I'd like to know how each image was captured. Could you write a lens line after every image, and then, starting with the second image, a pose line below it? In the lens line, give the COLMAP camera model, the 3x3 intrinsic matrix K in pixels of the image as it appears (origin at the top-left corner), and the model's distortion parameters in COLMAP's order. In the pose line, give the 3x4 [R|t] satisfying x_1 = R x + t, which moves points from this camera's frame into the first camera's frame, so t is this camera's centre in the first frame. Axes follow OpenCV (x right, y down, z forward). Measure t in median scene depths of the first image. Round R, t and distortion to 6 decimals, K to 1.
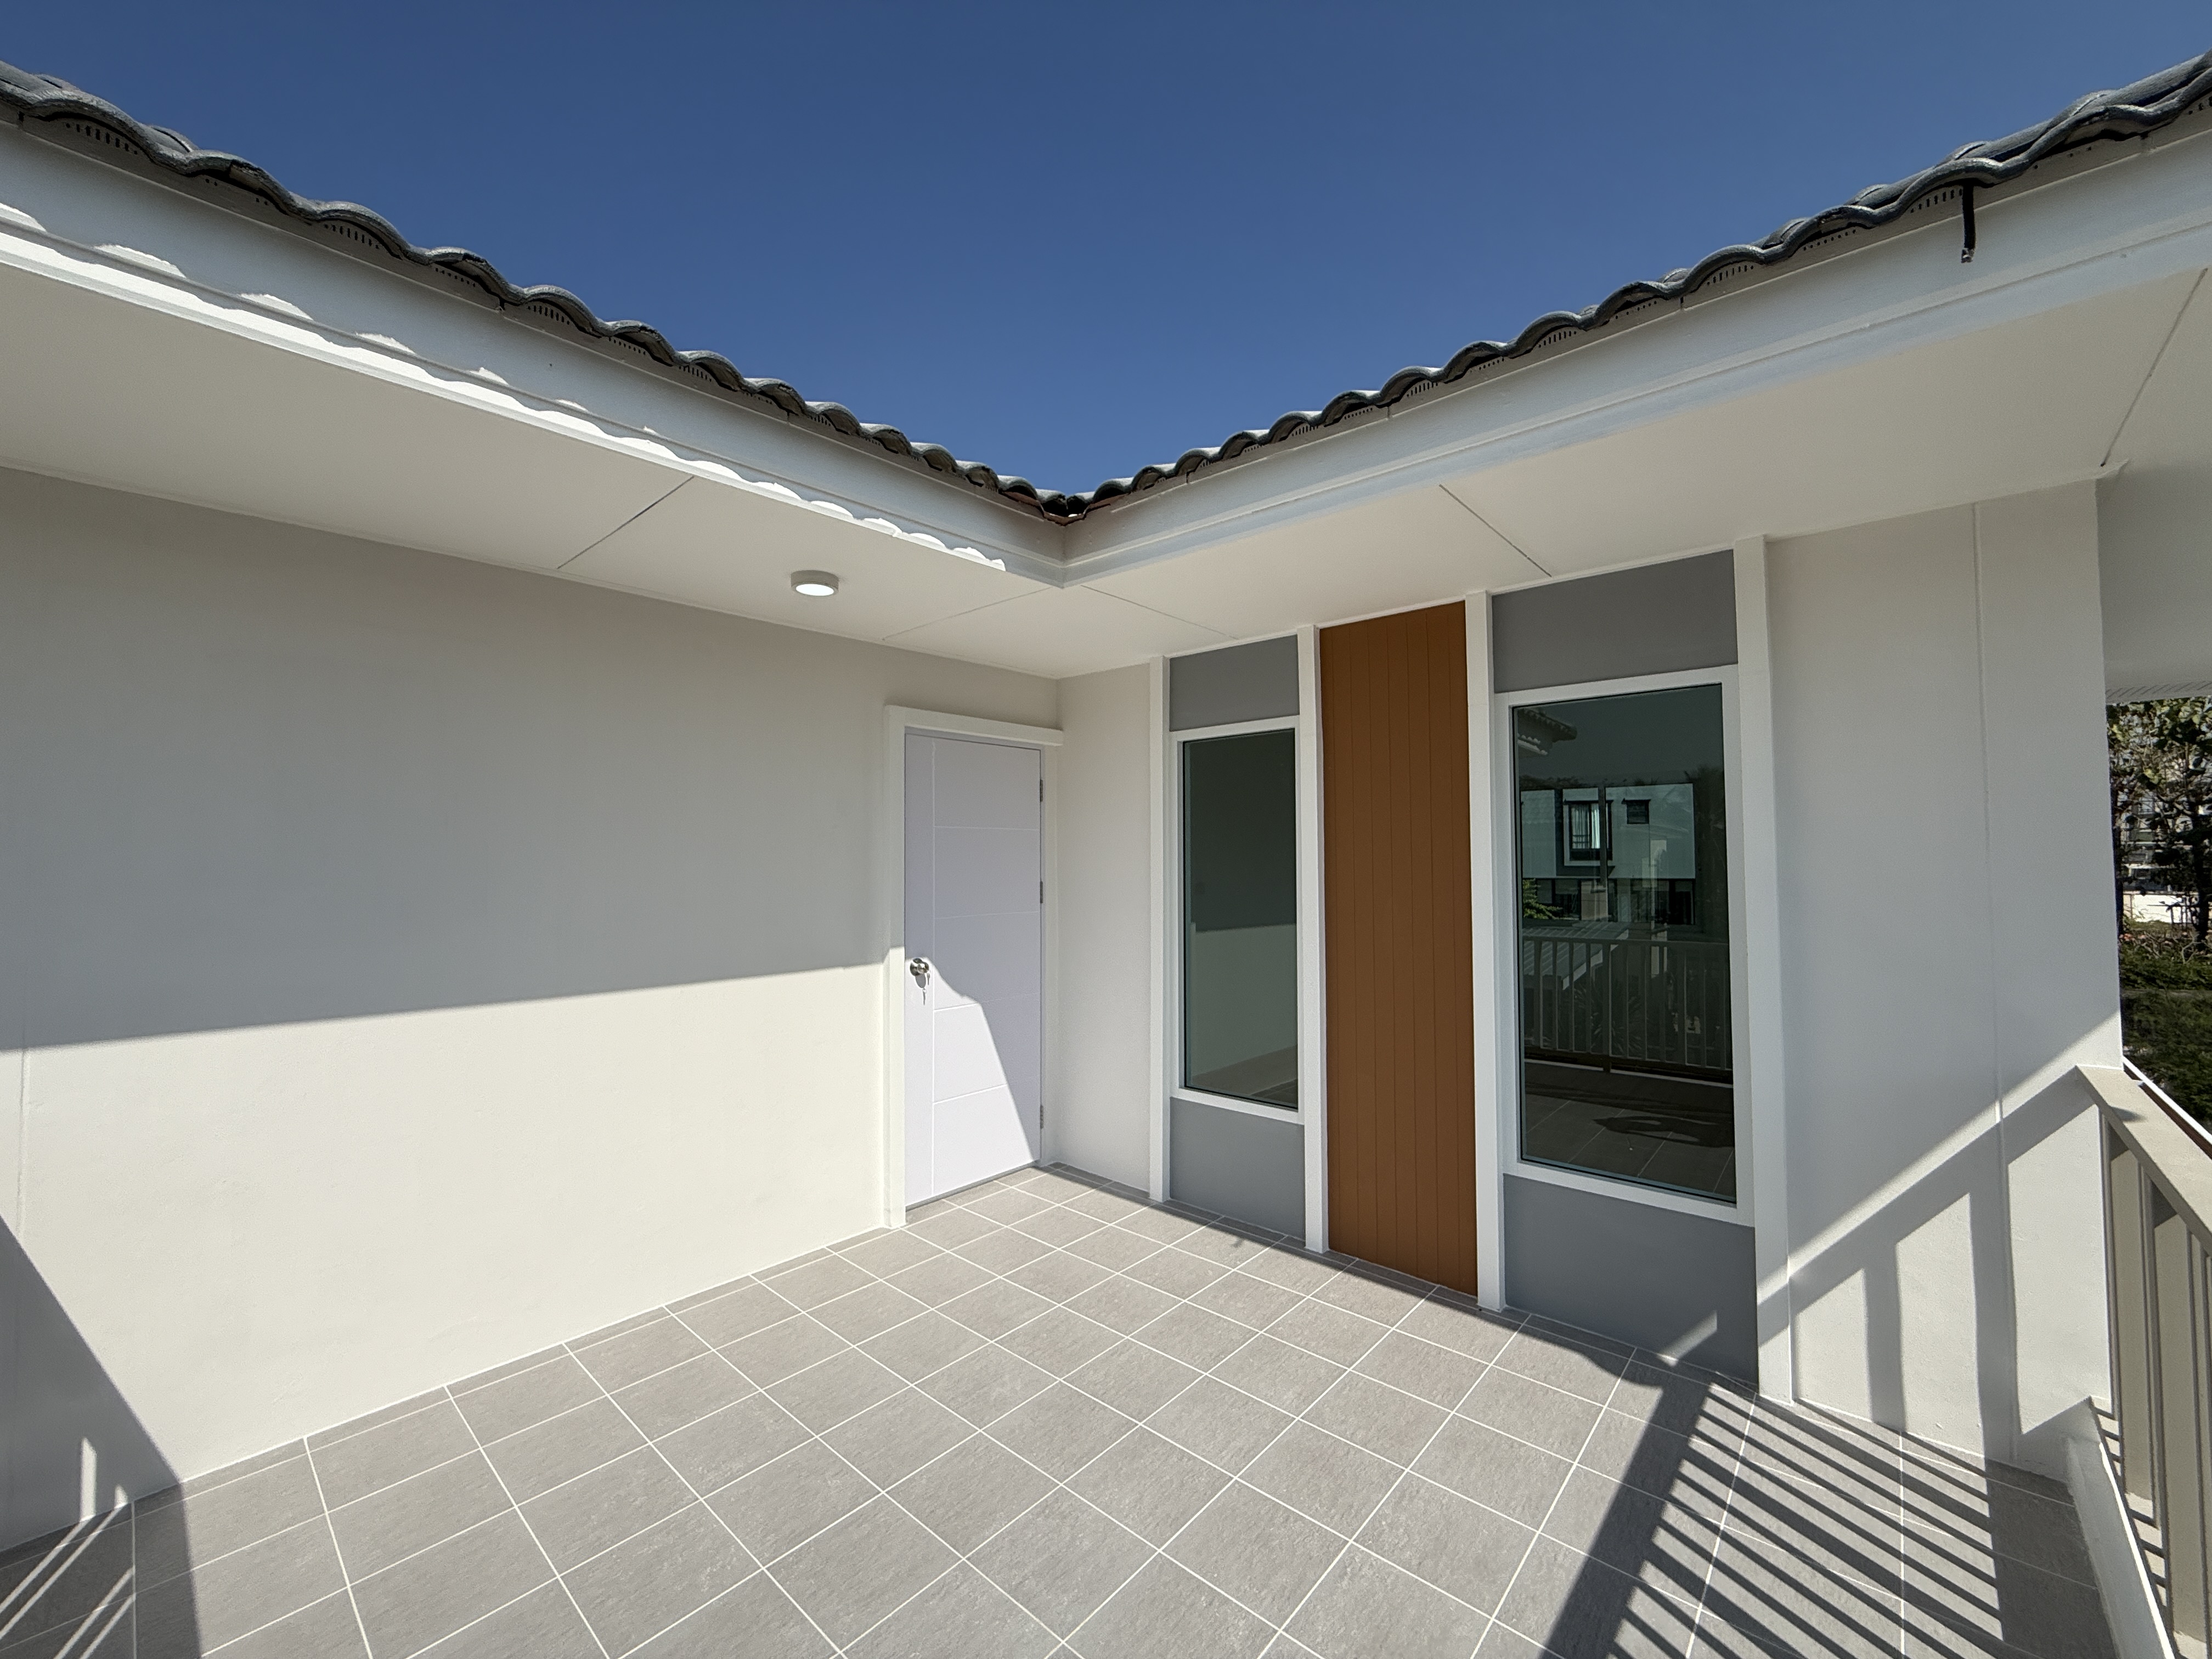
lens RADIAL K [[883.2, 0, 1117.8], [0, 883.2, 832.8], [0, 0, 1]] dist [-0.001430, 0.000382]
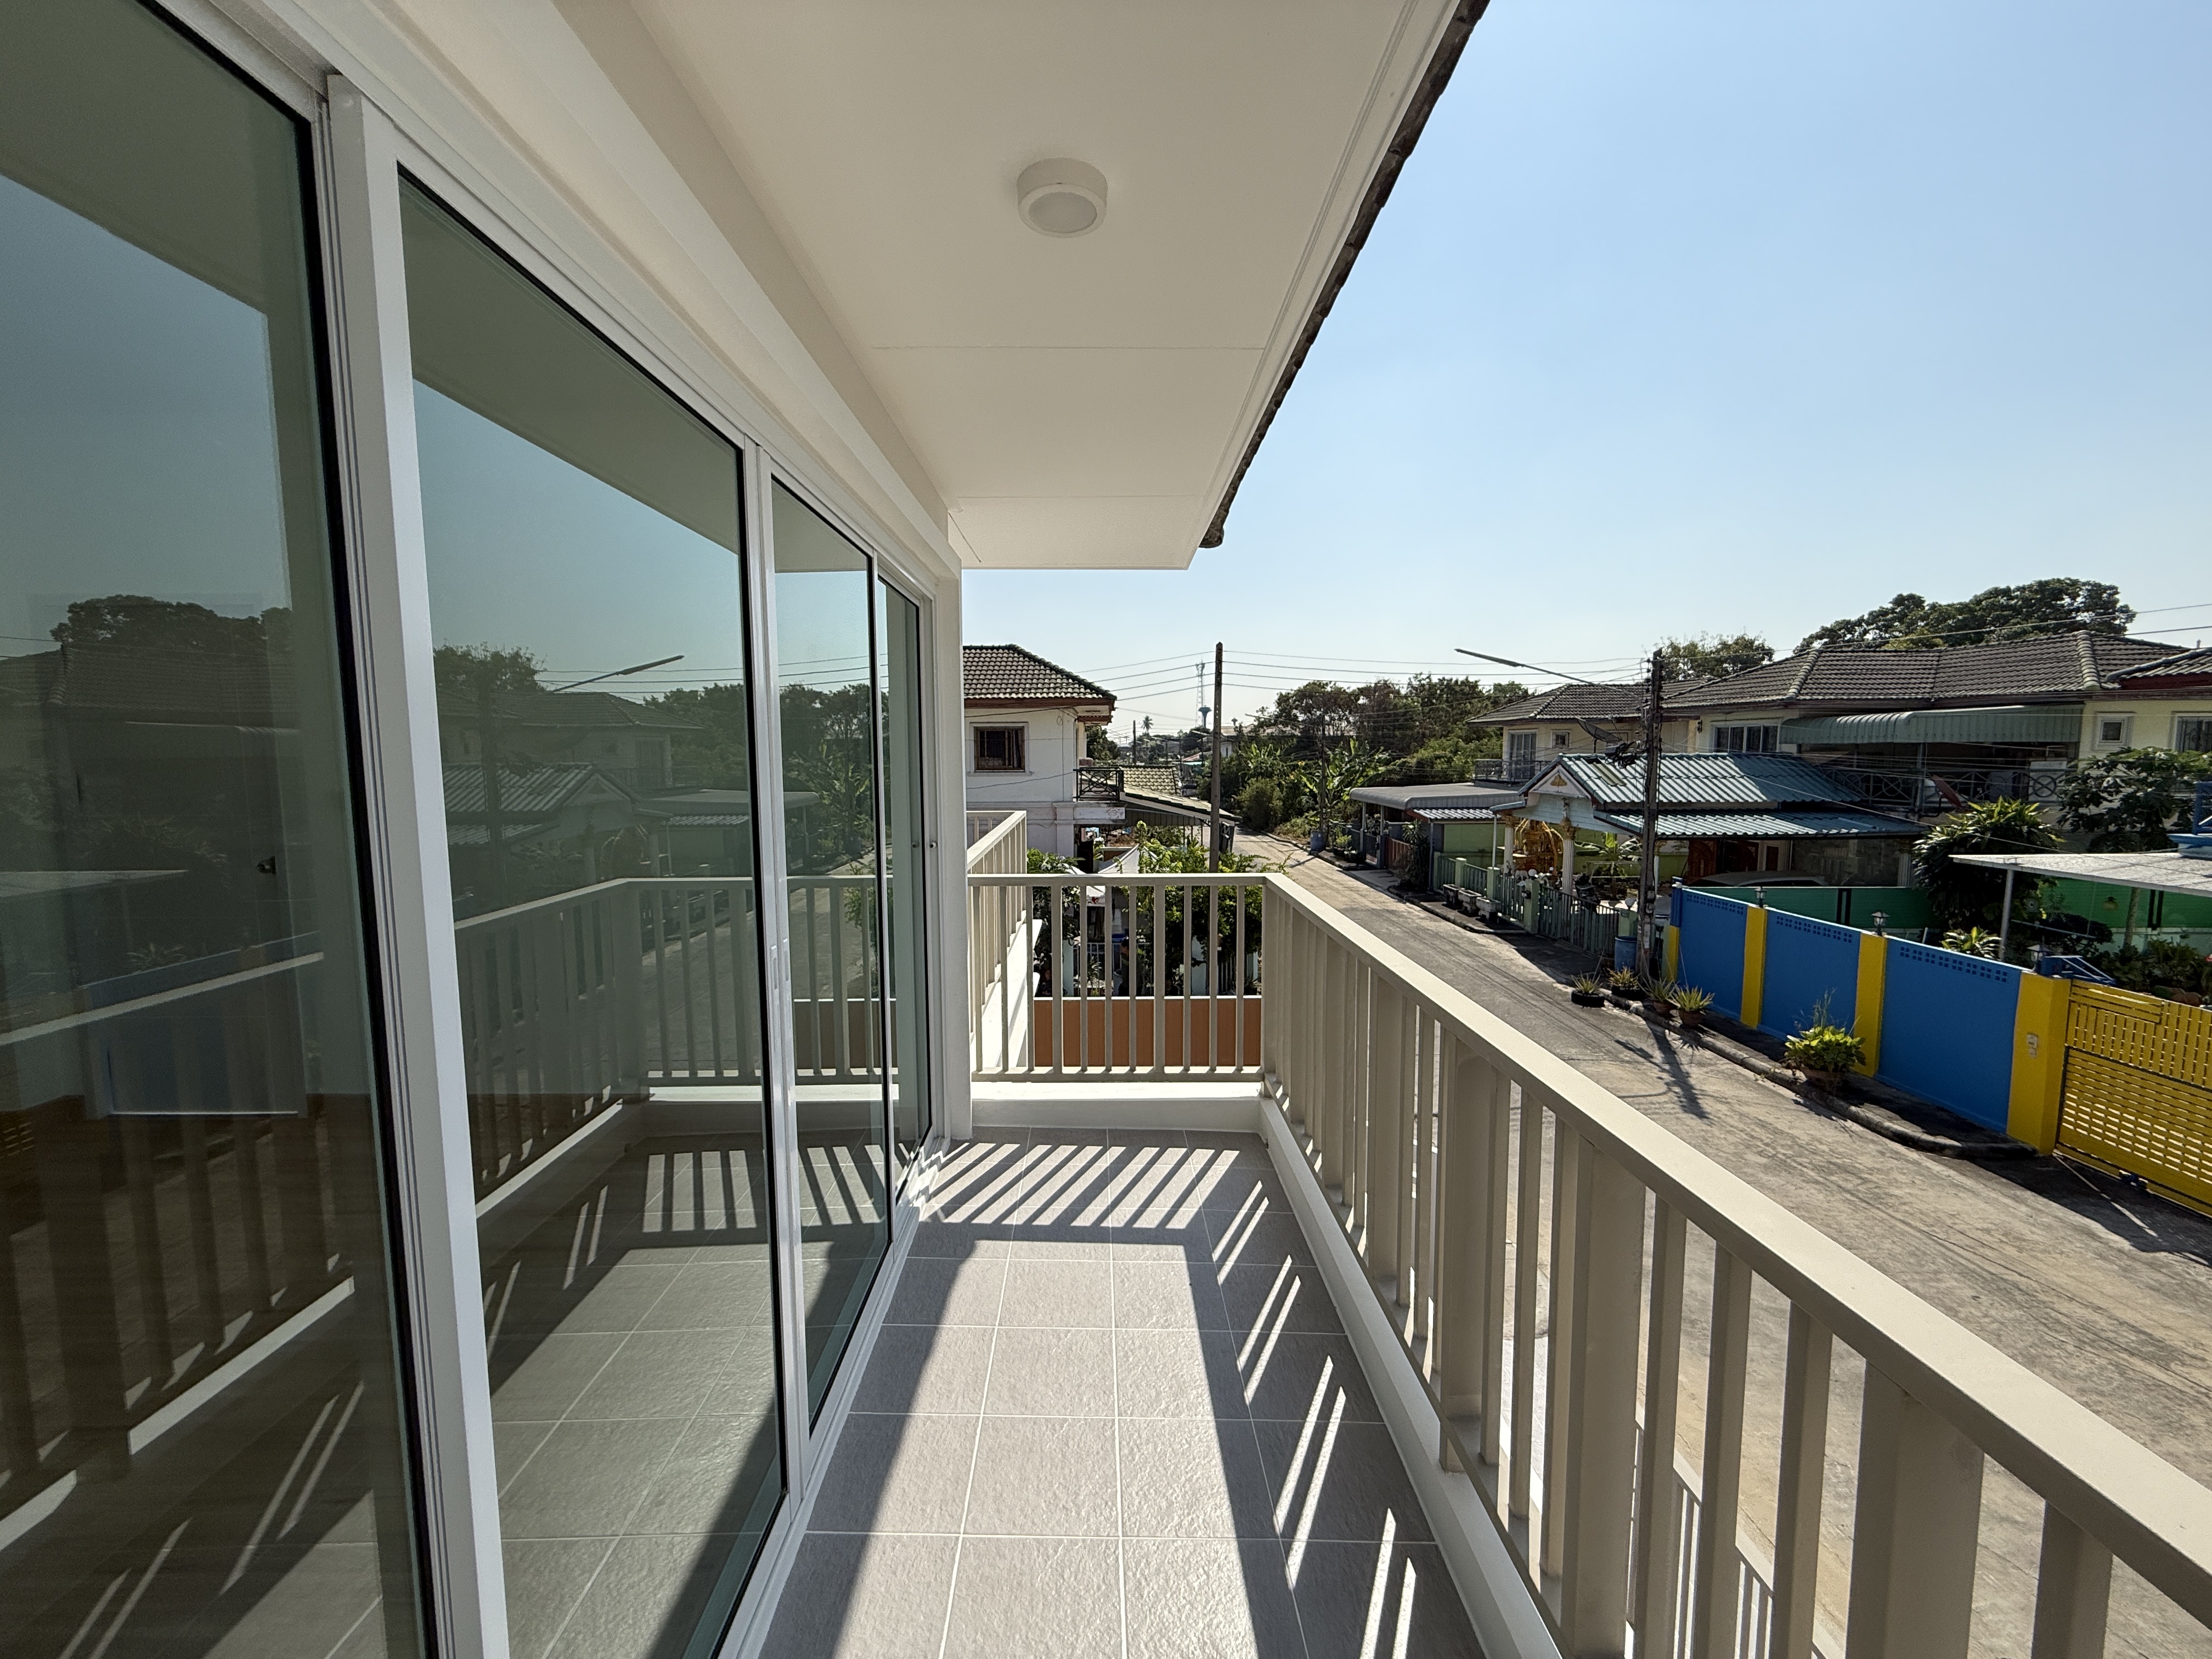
lens RADIAL K [[883.2, 0, 1099.5], [0, 883.2, 833.3], [0, 0, 1]] dist [-0.001430, 0.000382]
pose [[-0.669659, -0.064884, 0.739829, -0.284300], [-0.023849, 0.997541, 0.065899, 0.081742], [-0.742286, 0.026486, -0.669560, 1.897366]]
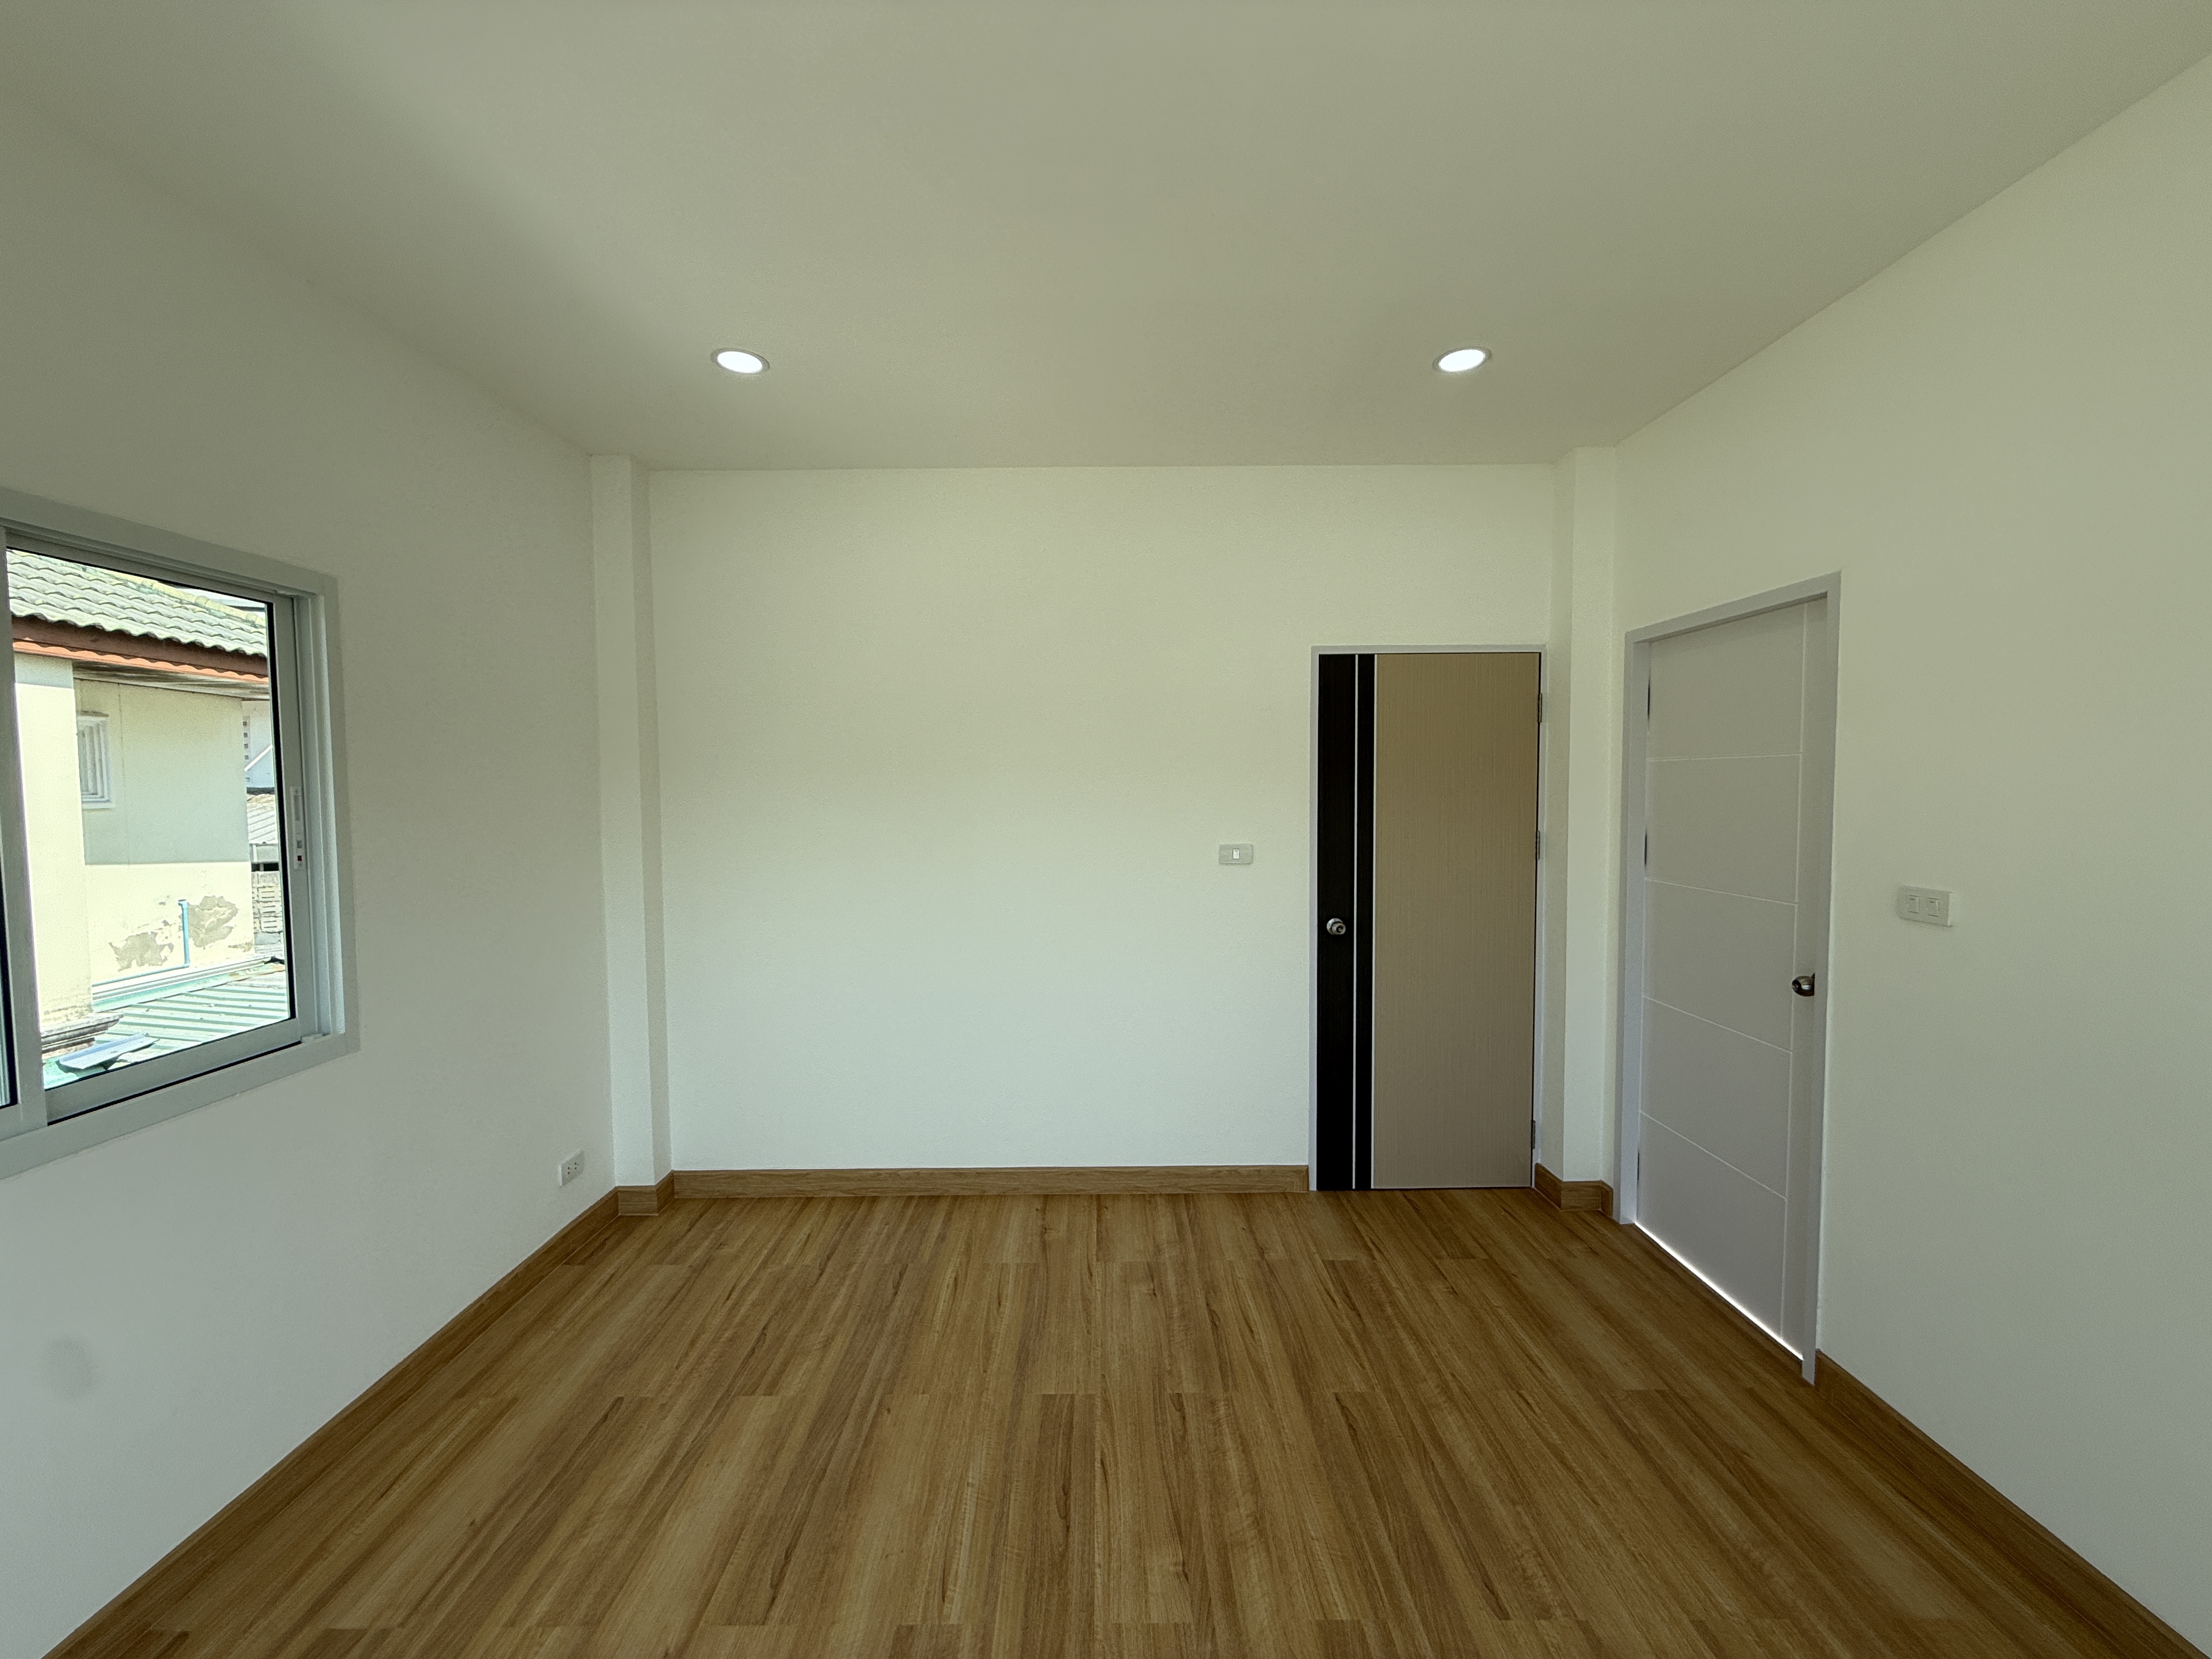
lens RADIAL K [[883.2, 0, 1098.4], [0, 883.2, 827.6], [0, 0, 1]] dist [-0.001430, 0.000382]
pose [[0.745381, -0.033535, 0.665794, 0.580512], [-0.021454, 0.997010, 0.074237, 0.035055], [-0.666293, -0.069618, 0.742433, 1.740683]]
